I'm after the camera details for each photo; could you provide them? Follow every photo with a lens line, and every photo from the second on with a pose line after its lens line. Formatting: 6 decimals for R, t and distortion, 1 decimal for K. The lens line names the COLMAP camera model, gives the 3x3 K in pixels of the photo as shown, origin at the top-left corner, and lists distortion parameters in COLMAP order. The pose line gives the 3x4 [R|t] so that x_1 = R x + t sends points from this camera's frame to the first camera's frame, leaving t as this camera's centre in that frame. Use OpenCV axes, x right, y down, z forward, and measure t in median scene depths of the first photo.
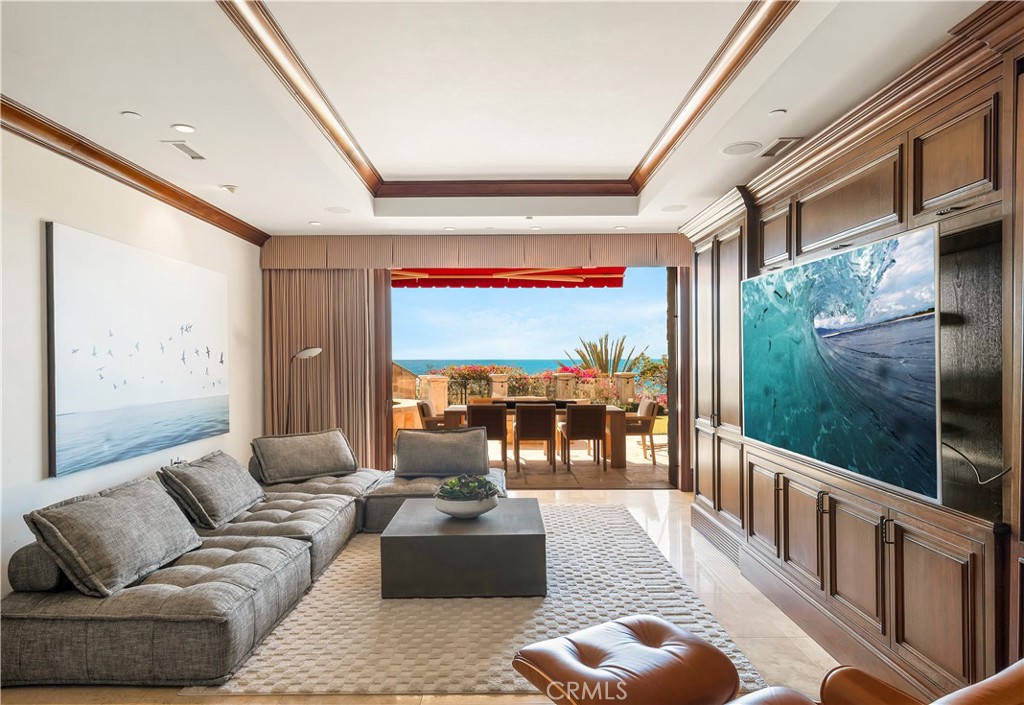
lens RADIAL K [[624.7, 0, 510.9], [0, 624.7, 357.7], [0, 0, 1]] dist [0.030727, -0.000195]
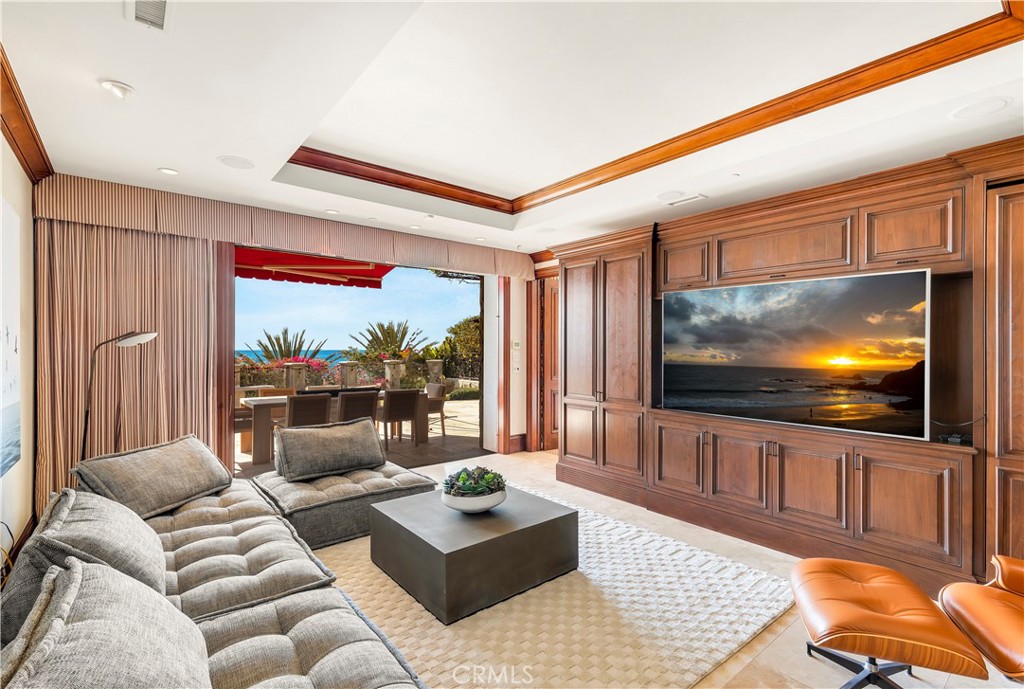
lens RADIAL K [[470.2, 0, 513.9], [0, 470.2, 348.9], [0, 0, 1]] dist [0.018218, -0.000066]
pose [[0.775545, 0.006882, 0.631255, -0.360194], [-0.006078, 0.999976, -0.003435, 0.003226], [-0.631263, -0.001172, 0.775568, 0.288445]]
